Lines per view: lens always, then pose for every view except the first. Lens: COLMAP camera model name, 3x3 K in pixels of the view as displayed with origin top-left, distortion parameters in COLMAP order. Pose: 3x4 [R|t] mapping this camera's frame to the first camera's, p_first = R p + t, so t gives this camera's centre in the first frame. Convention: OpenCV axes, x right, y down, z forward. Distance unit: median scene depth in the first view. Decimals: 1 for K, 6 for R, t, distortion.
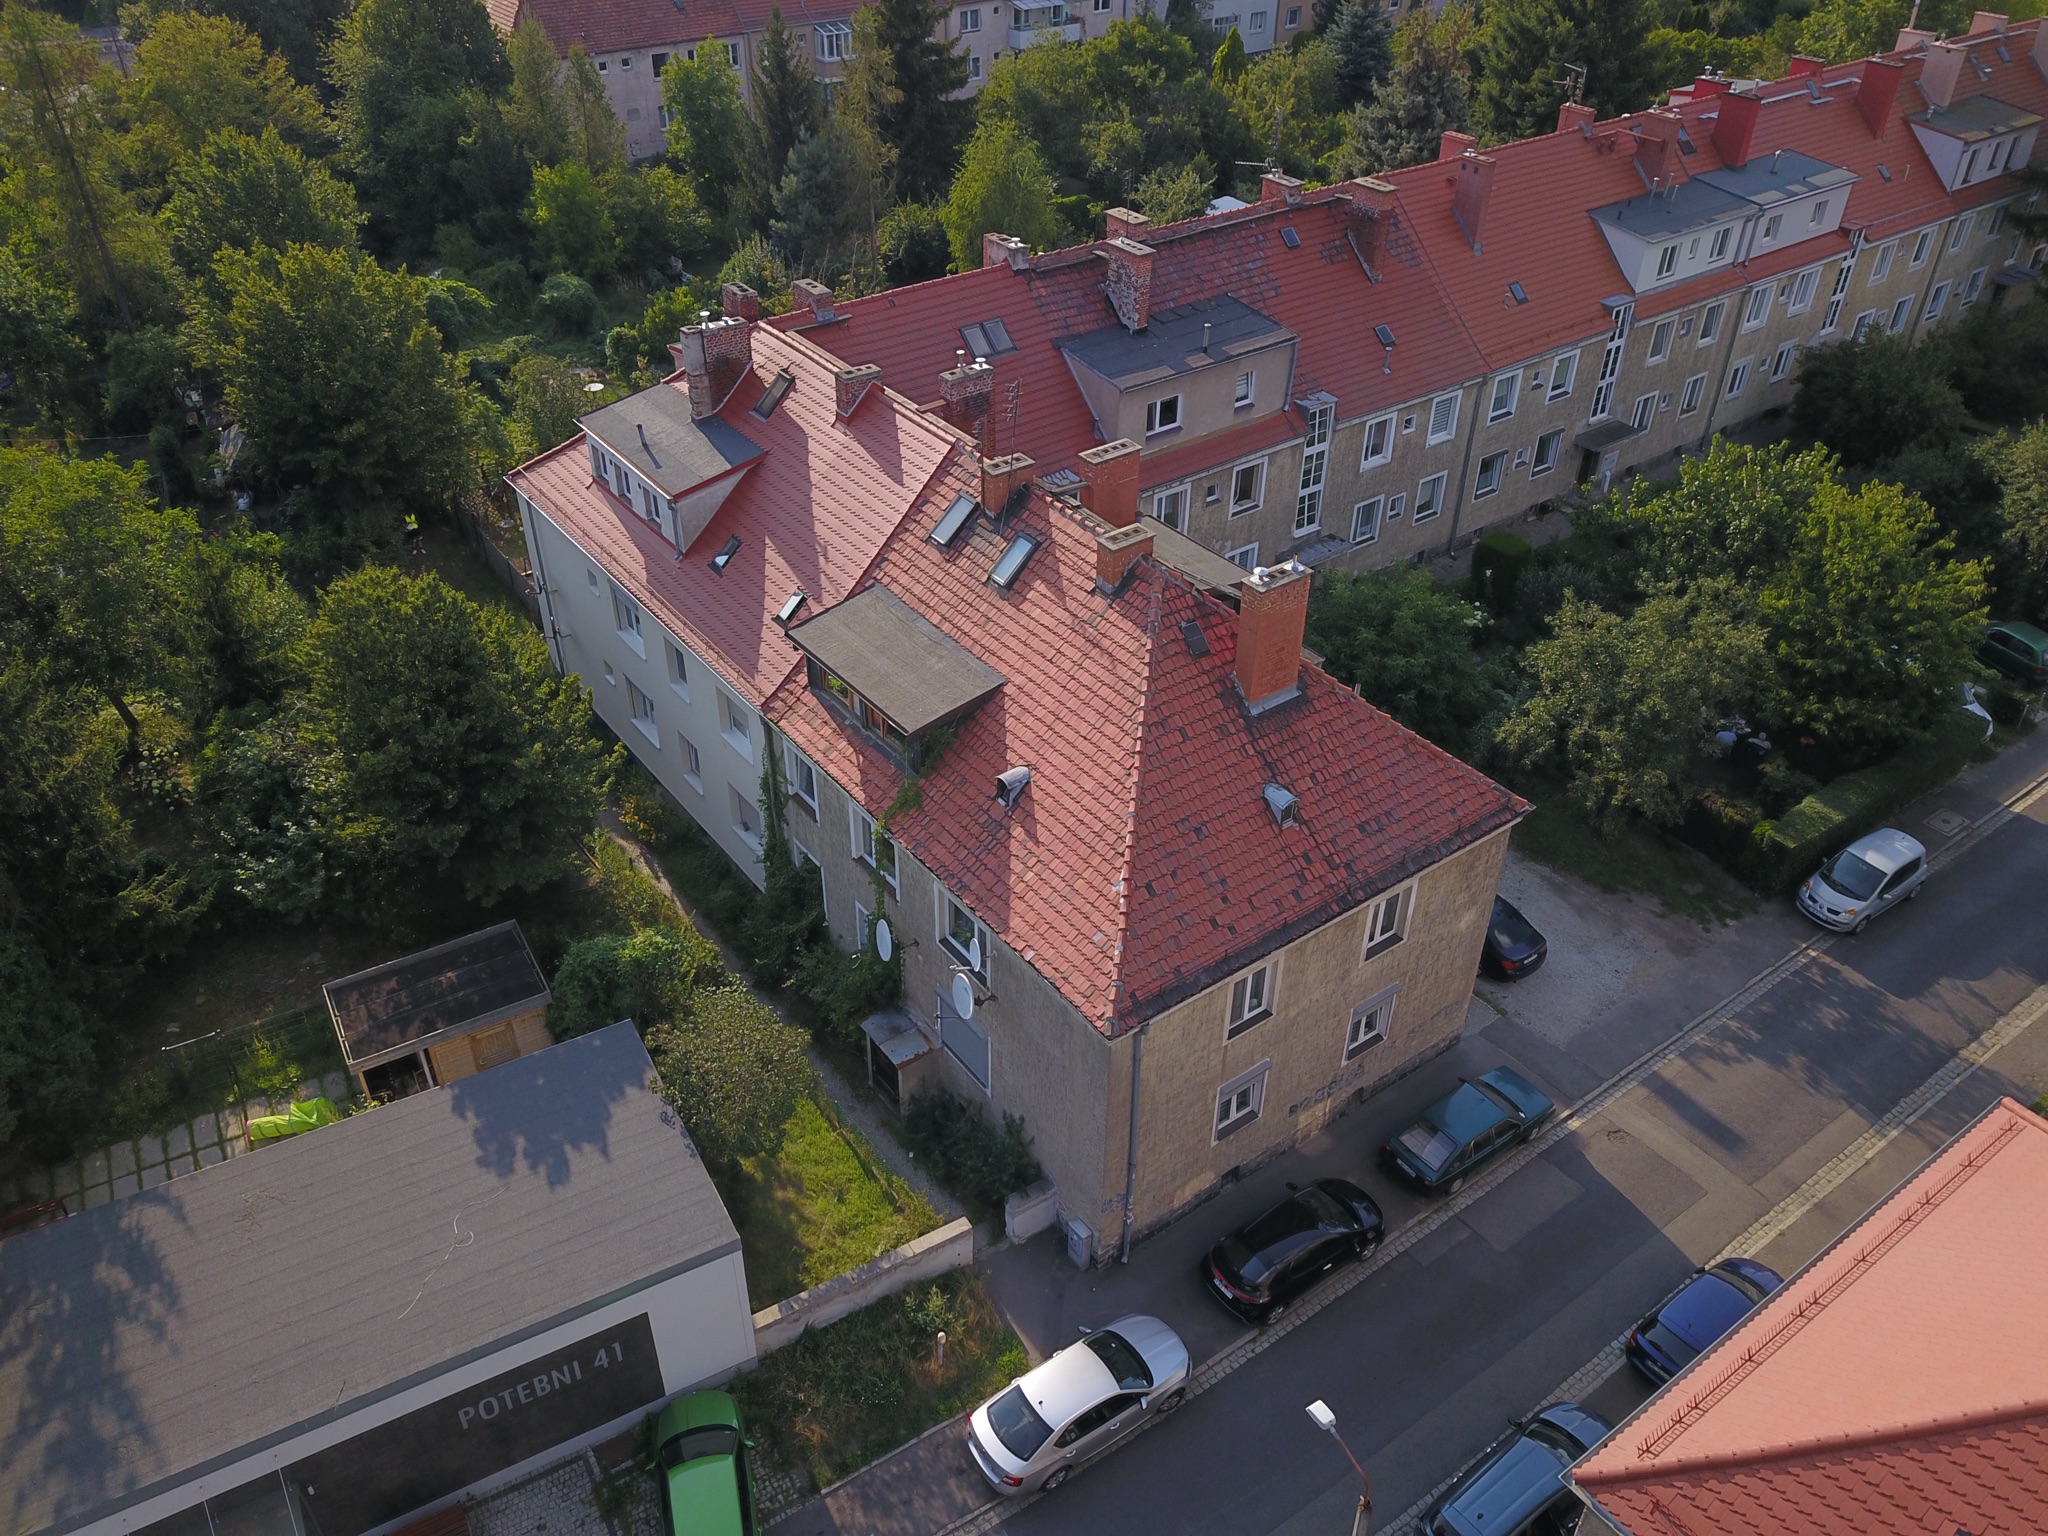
lens RADIAL K [[1564.0, 0, 1029.5], [0, 1564.0, 772.8], [0, 0, 1]] dist [0.026993, -0.003245]
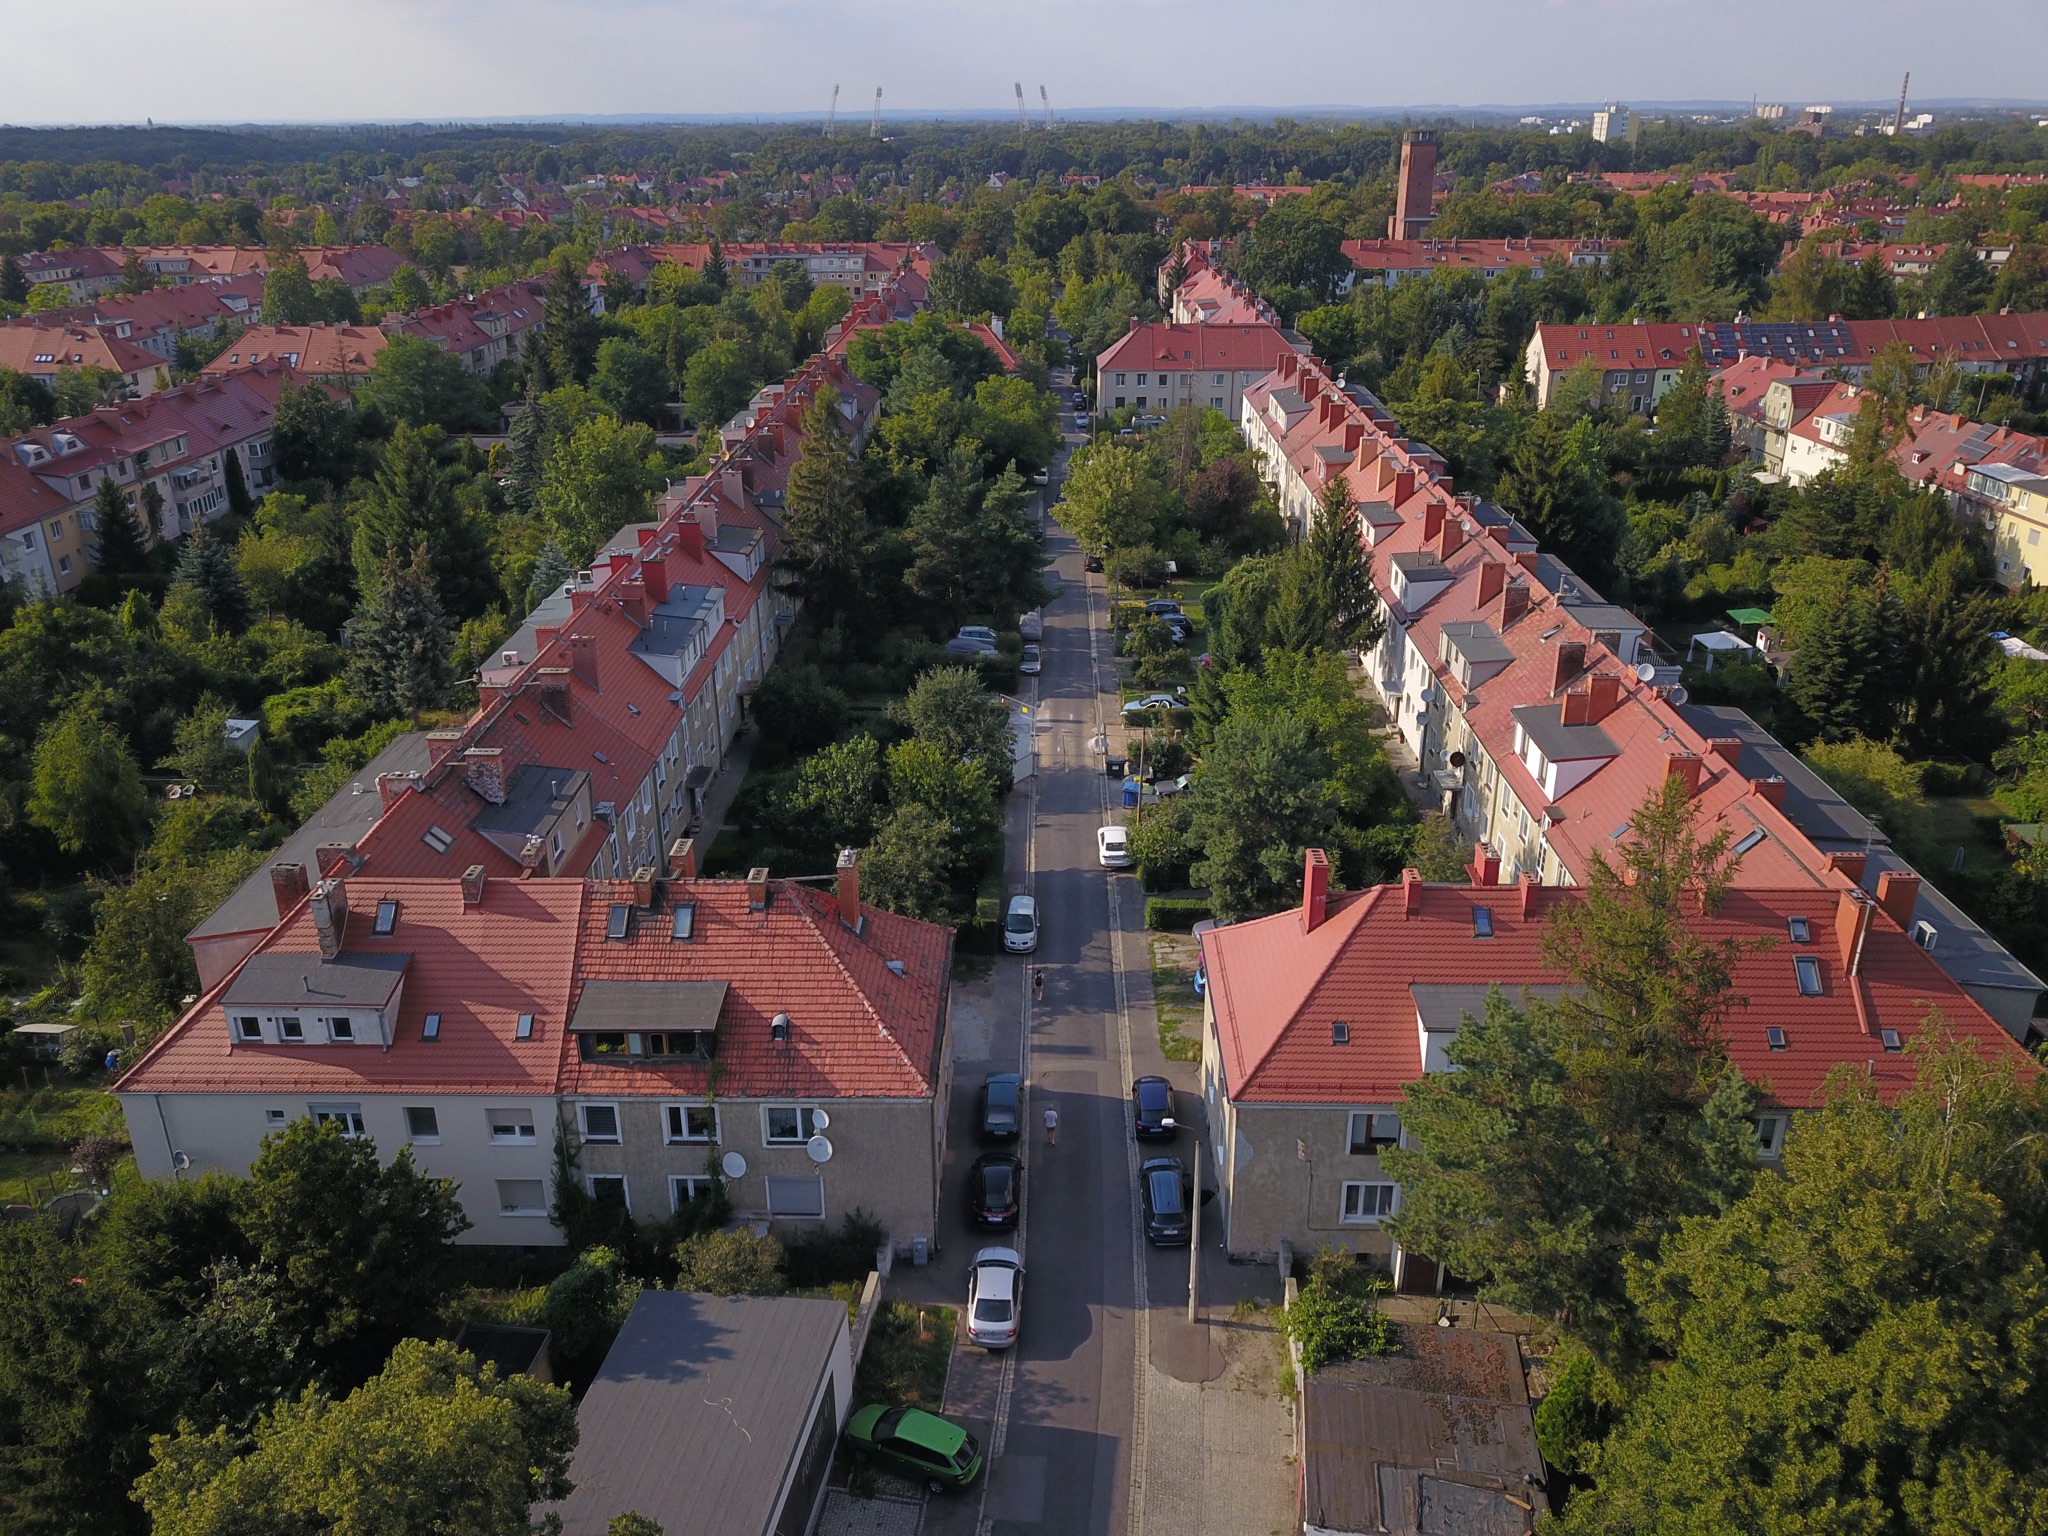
lens RADIAL K [[1564.0, 0, 1020.5], [0, 1564.0, 768.4], [0, 0, 1]] dist [0.026993, -0.003245]
pose [[0.609118, -0.317522, 0.726743, -0.684899], [0.477445, 0.878510, -0.016340, -0.058656], [-0.633262, 0.356933, 0.686715, -0.306251]]
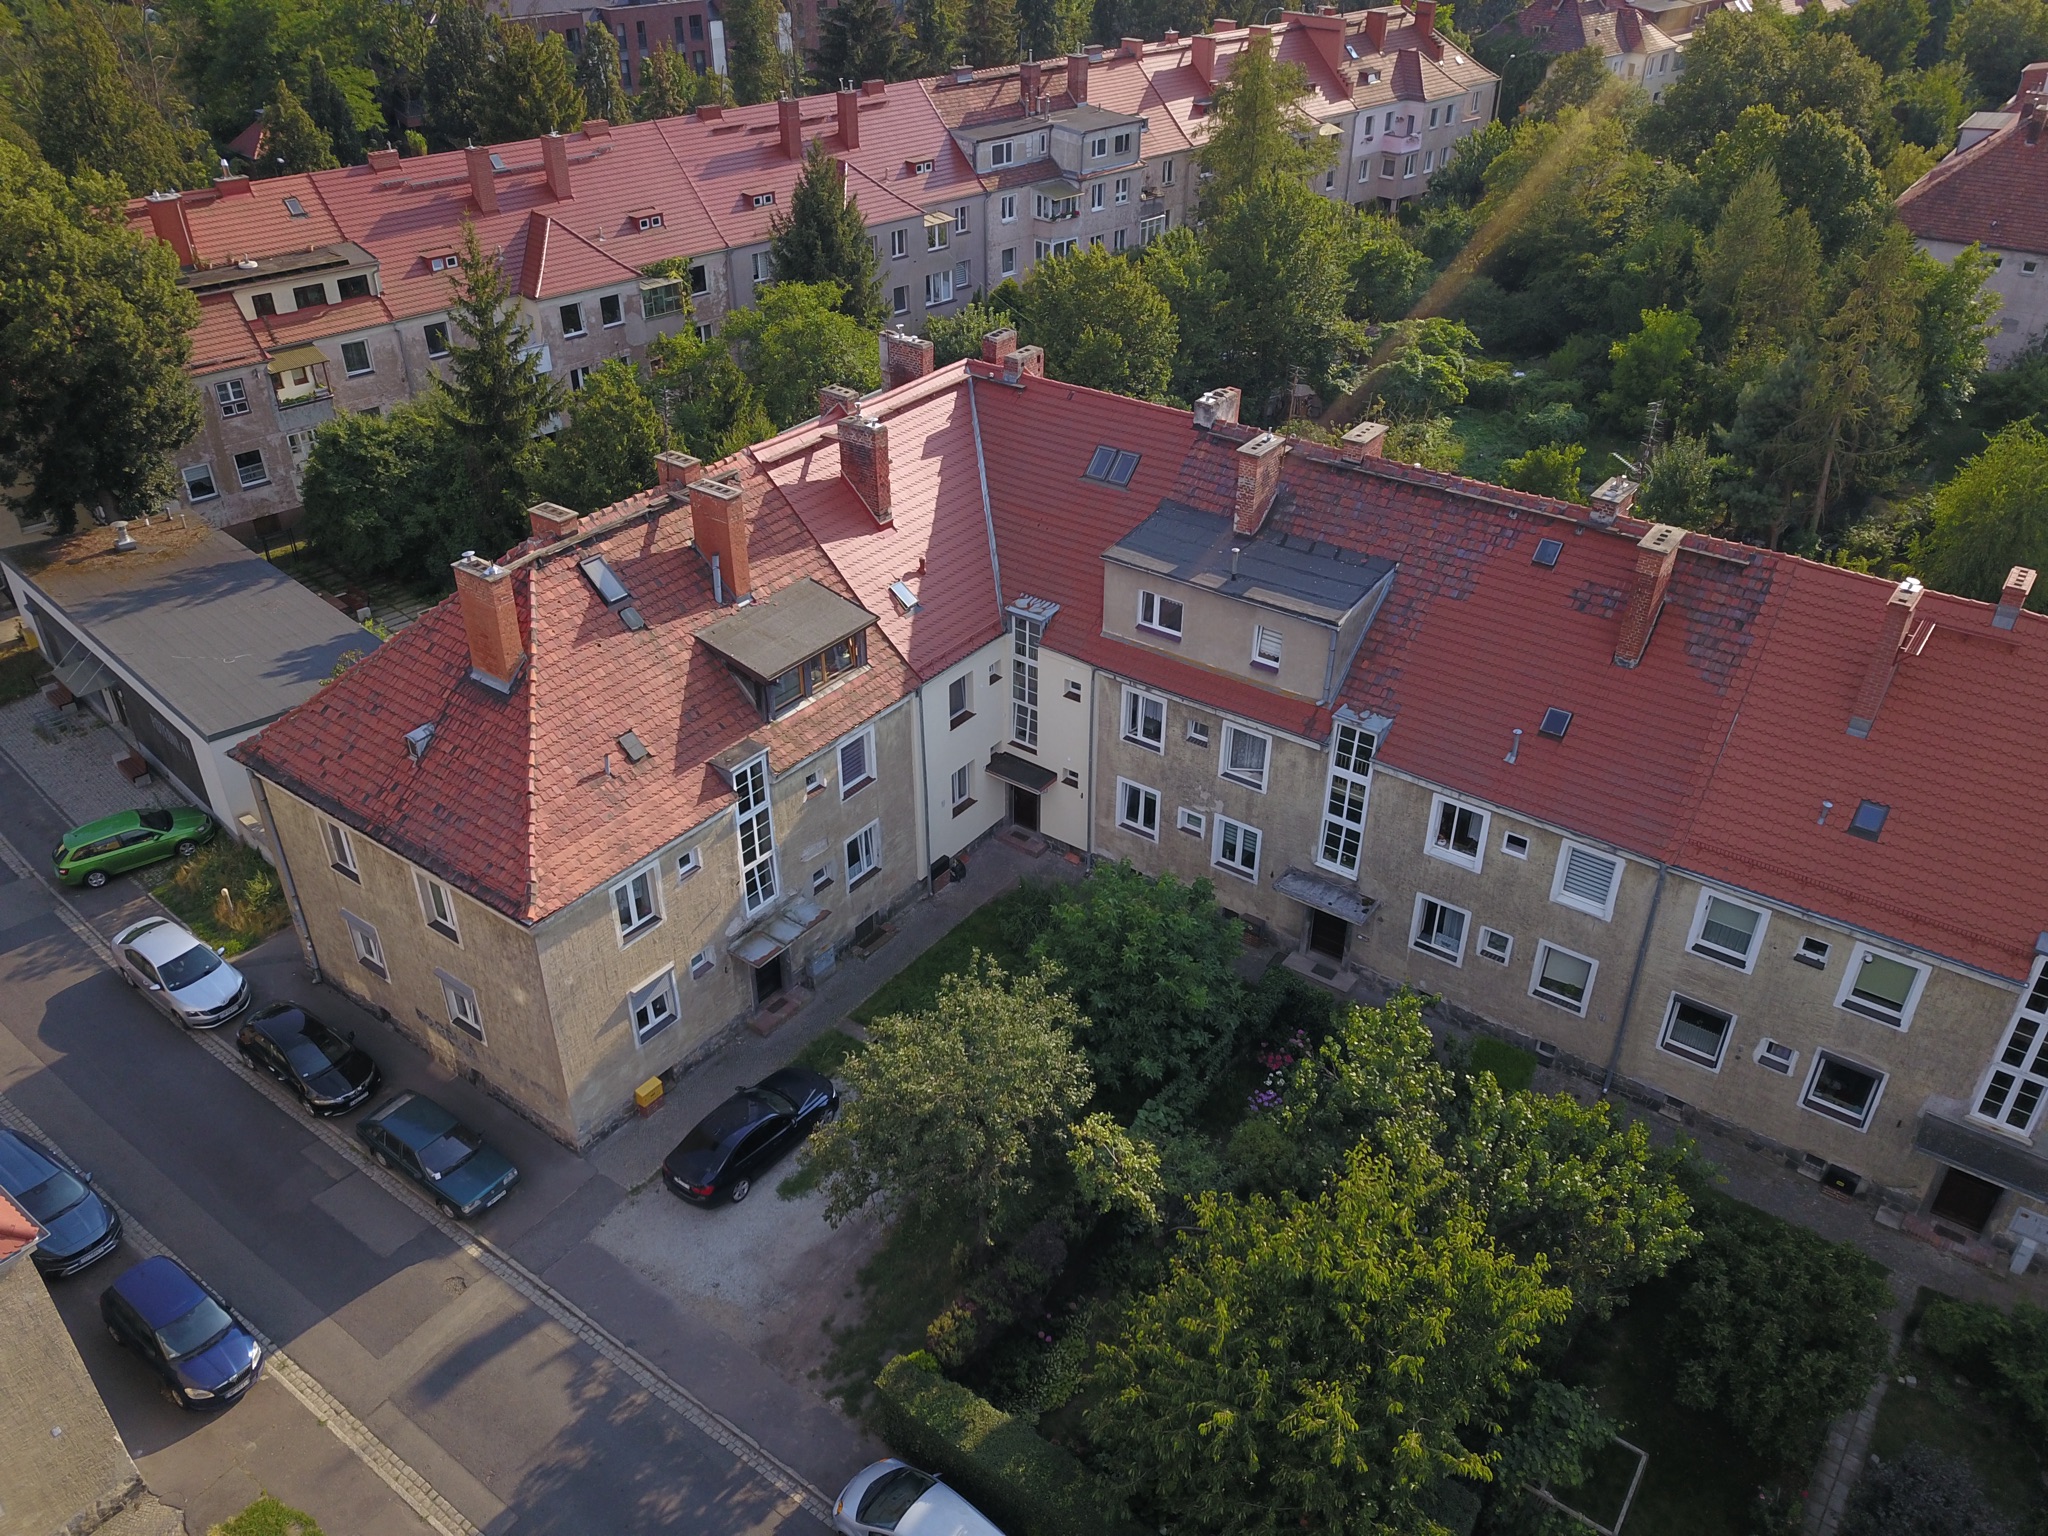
lens RADIAL K [[1564.0, 0, 1023.4], [0, 1564.0, 766.7], [0, 0, 1]] dist [0.026993, -0.003245]
pose [[0.280462, 0.503074, -0.817470, 0.843045], [-0.561673, 0.776634, 0.285242, -0.371325], [0.778373, 0.379151, 0.500380, 0.517215]]
